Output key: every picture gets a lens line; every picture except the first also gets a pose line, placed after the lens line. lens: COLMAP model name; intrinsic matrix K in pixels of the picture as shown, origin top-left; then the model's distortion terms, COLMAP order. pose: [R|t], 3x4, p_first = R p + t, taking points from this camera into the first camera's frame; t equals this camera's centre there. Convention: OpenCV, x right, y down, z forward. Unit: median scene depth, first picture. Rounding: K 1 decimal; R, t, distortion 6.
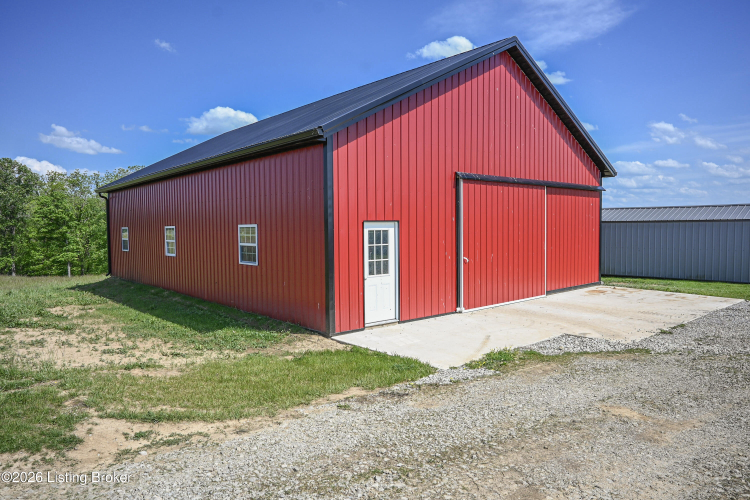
lens RADIAL K [[491.5, 0, 377.1], [0, 491.5, 247.9], [0, 0, 1]] dist [-0.017338, 0.005229]
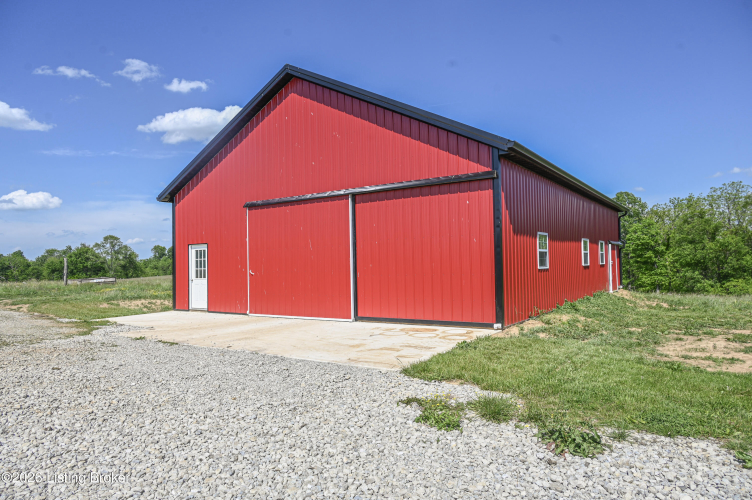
lens RADIAL K [[496.3, 0, 377.9], [0, 496.3, 252.9], [0, 0, 1]] dist [-0.005365, 0.000330]
pose [[0.258681, -0.012520, -0.965882, 1.628866], [-0.028745, 0.999373, -0.020652, -0.009656], [0.965535, 0.033107, 0.258159, 1.106760]]
